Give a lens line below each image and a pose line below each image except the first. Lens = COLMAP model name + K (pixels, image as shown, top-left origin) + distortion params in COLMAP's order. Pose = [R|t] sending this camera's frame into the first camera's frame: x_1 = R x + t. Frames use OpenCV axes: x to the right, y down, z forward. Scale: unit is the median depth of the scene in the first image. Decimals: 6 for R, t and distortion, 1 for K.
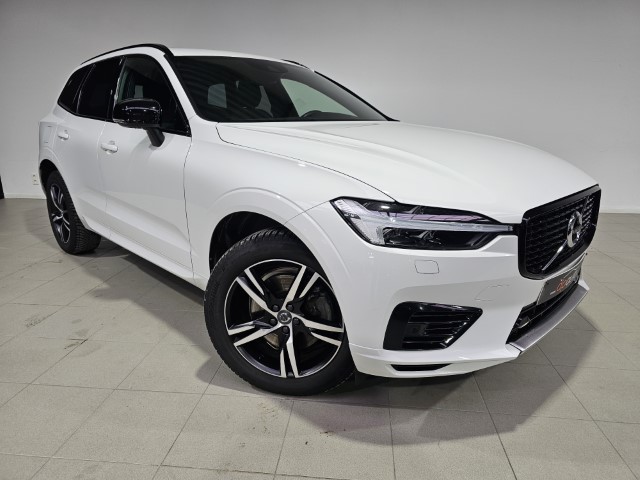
lens RADIAL K [[435.1, 0, 313.5], [0, 435.1, 237.3], [0, 0, 1]] dist [0.042180, 0.000977]
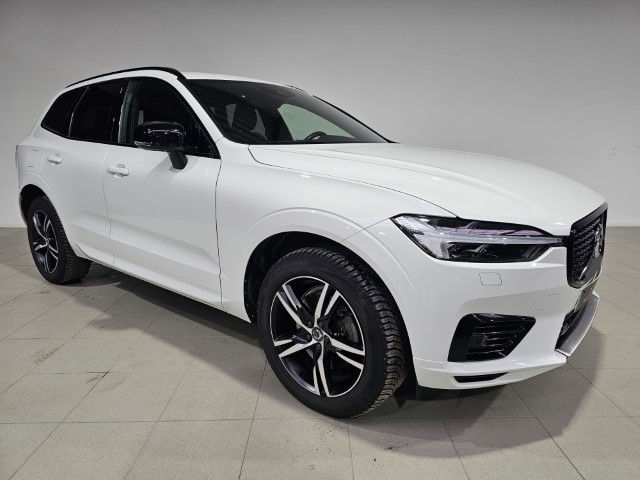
lens RADIAL K [[433.0, 0, 320.0], [0, 433.0, 240.0], [0, 0, 1]] dist [0.034081, -0.000892]
pose [[0.993292, -0.025837, 0.112707, -0.192409], [0.031104, 0.998492, -0.045226, 0.006821], [-0.111368, 0.048428, 0.992599, 0.005763]]
